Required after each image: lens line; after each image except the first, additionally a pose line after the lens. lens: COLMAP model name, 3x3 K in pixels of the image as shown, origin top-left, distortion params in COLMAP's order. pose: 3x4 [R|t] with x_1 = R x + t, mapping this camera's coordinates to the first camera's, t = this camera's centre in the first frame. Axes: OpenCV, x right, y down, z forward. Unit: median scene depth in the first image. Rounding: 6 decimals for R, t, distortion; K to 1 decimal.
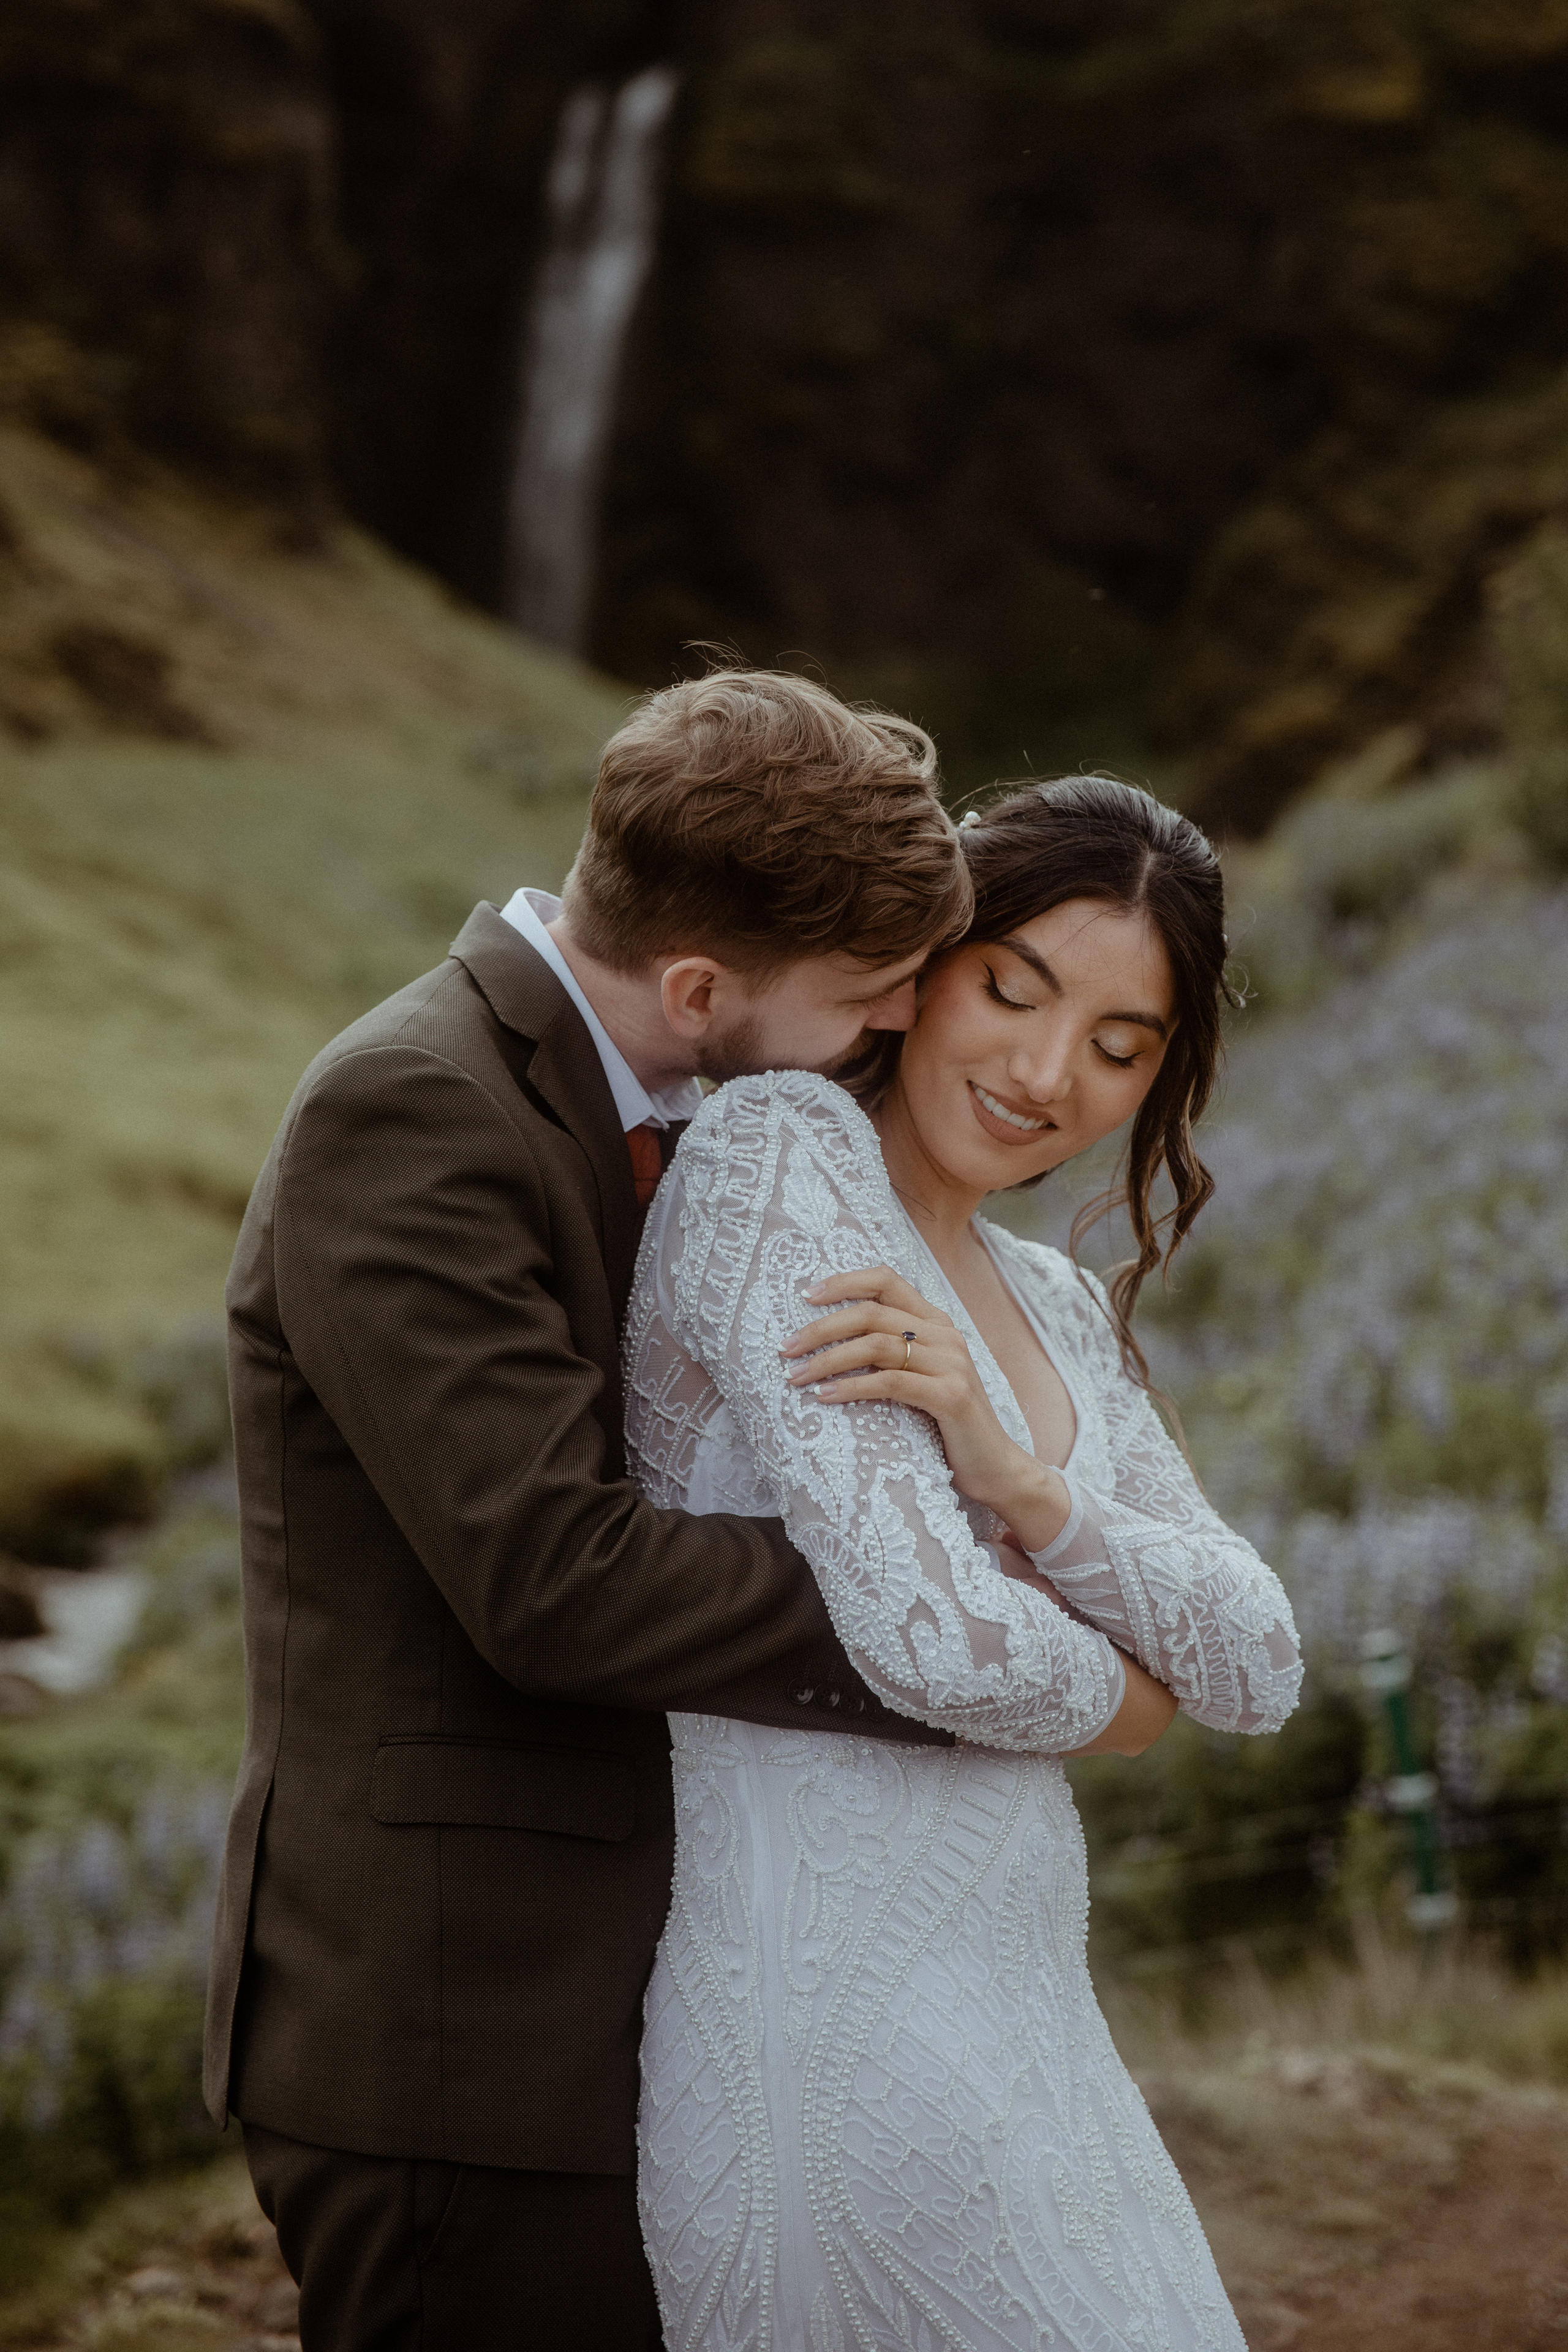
lens RADIAL K [[4926.4, 0, 794.5], [0, 4926.4, 1171.8], [0, 0, 1]] dist [-0.022796, 0.000000]
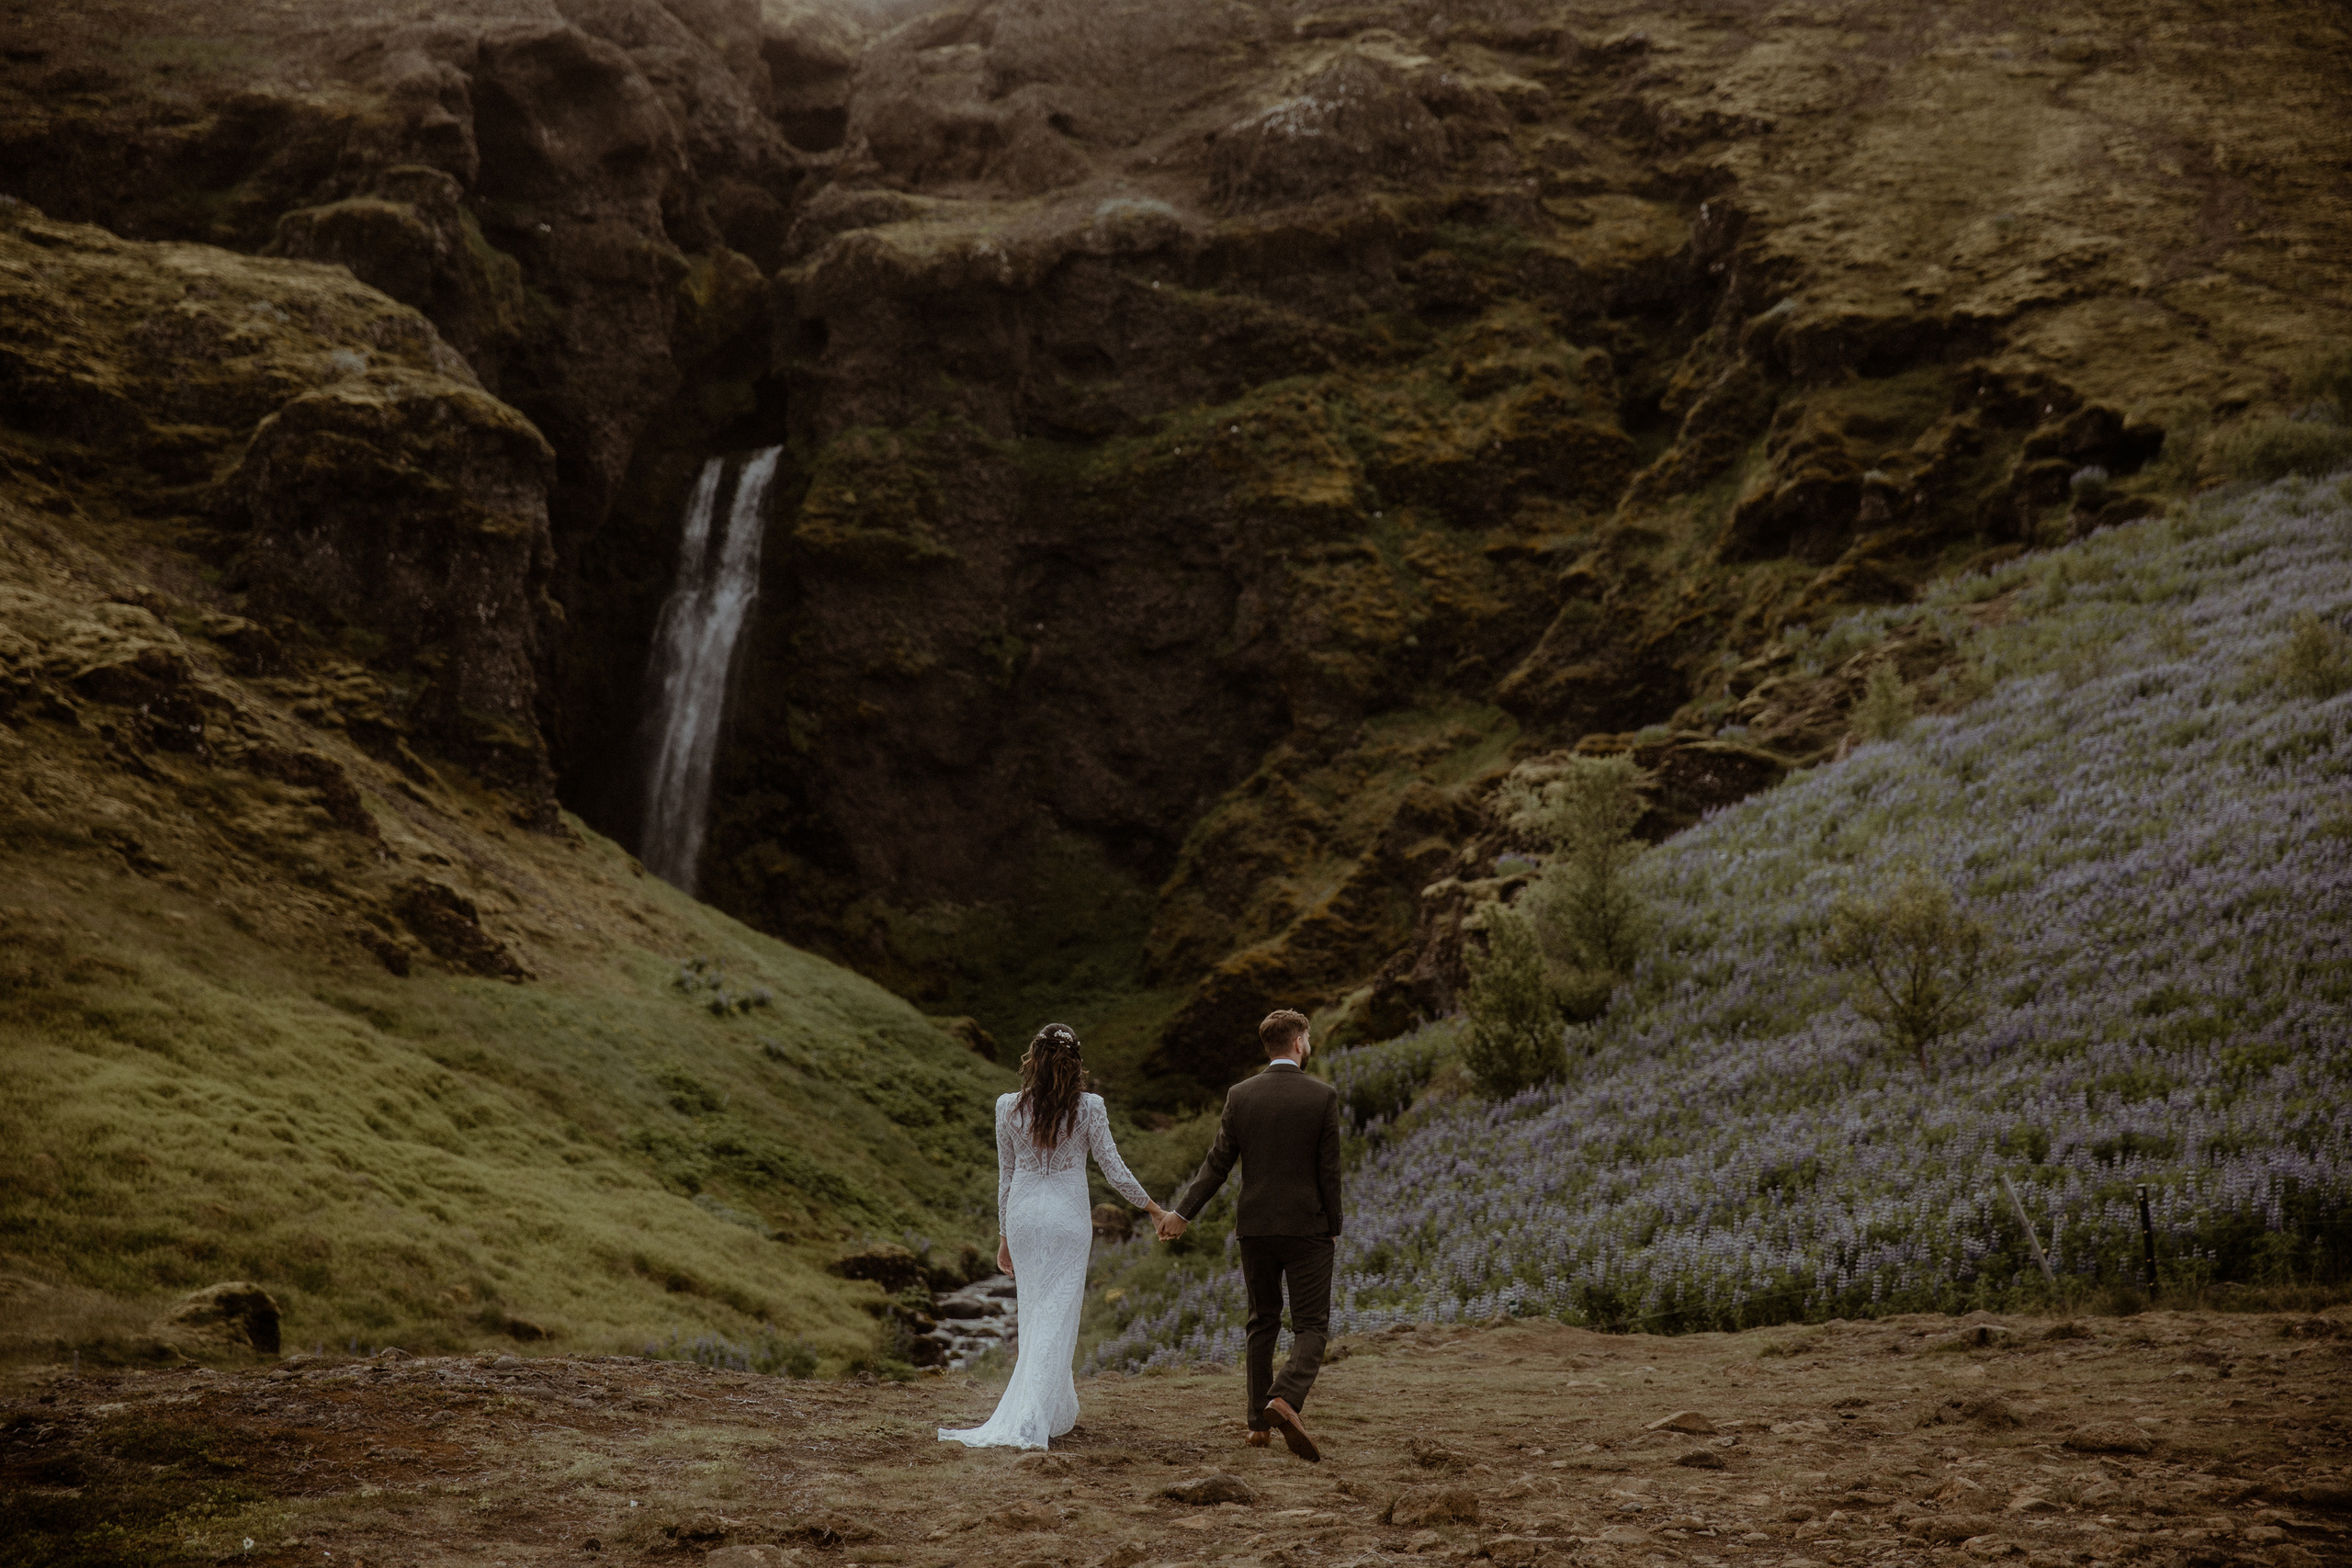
lens RADIAL K [[4925.9, 0, 1180.3], [0, 4925.9, 791.0], [0, 0, 1]] dist [-0.022796, 0.000000]
pose [[0.994220, 0.021589, 0.105167, -0.057807], [-0.009323, 0.993233, -0.115760, 0.015502], [-0.106954, 0.114110, 0.987694, -0.297627]]
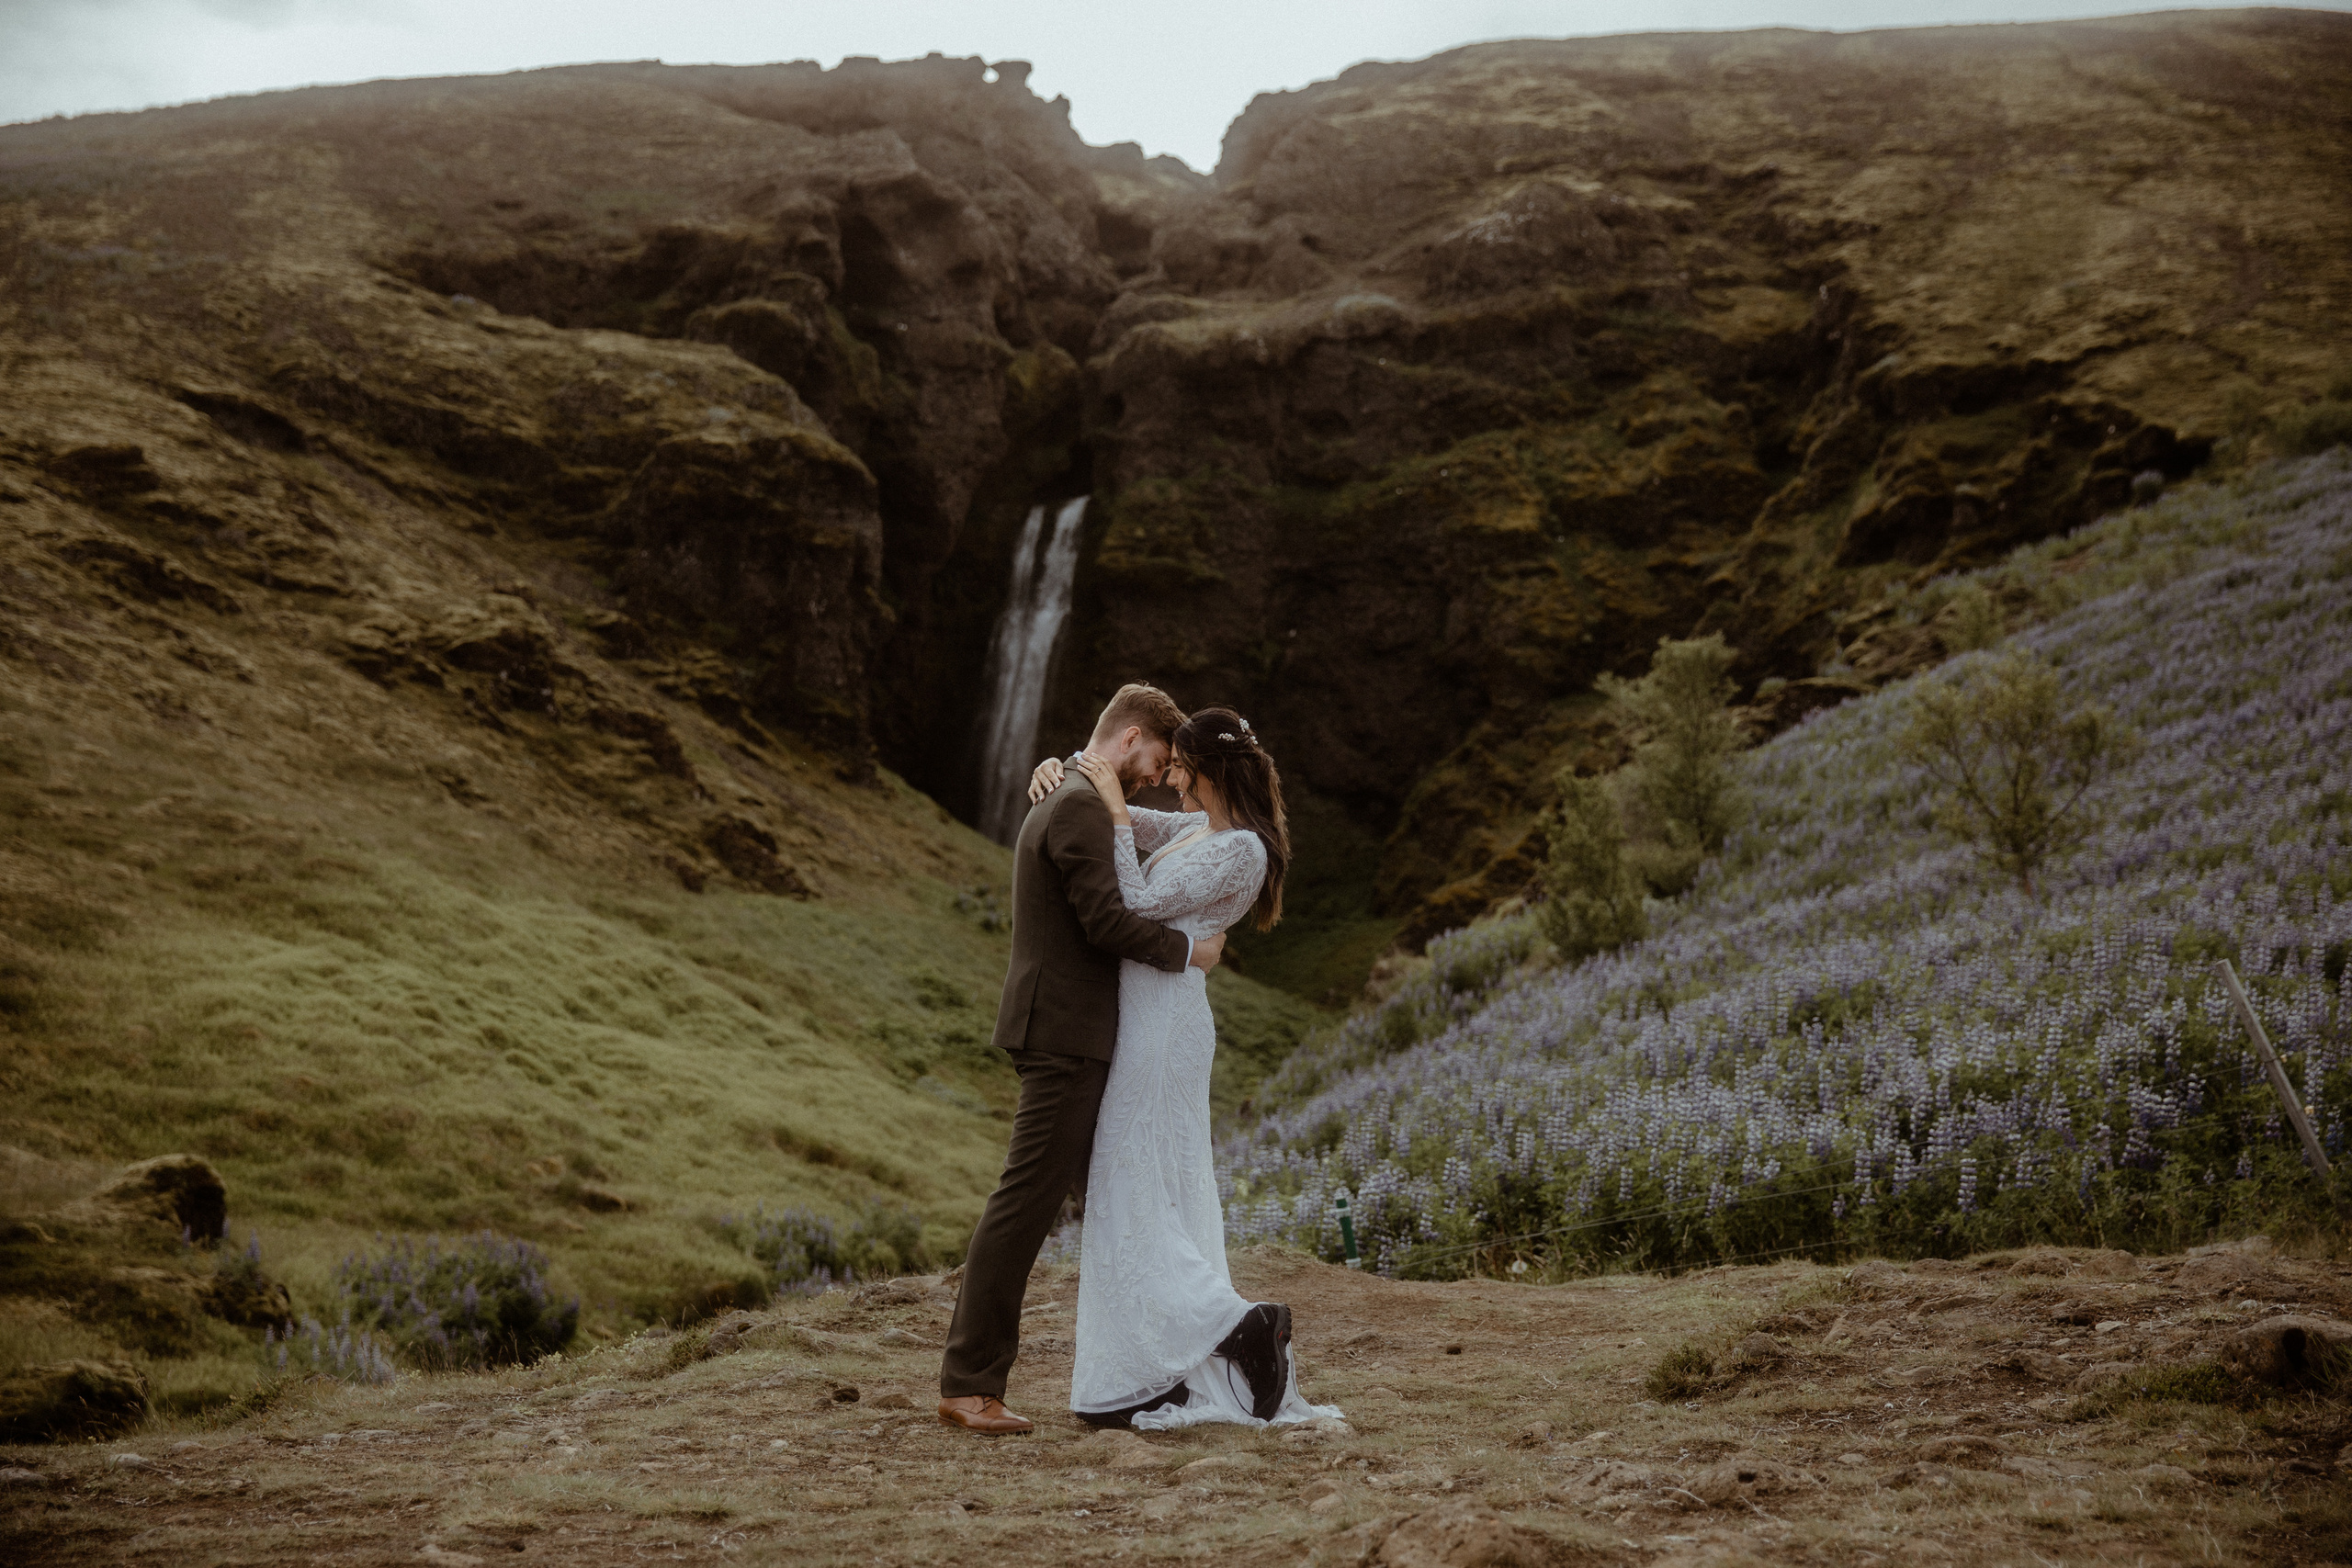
lens RADIAL K [[3210.4, 0, 1155.8], [0, 3210.4, 770.6], [0, 0, 1]] dist [-0.020891, 0.000000]
pose [[0.999895, 0.013987, -0.003671, 0.003540], [-0.014351, 0.991000, -0.133092, 0.010357], [0.001777, 0.133131, 0.991097, -0.055692]]
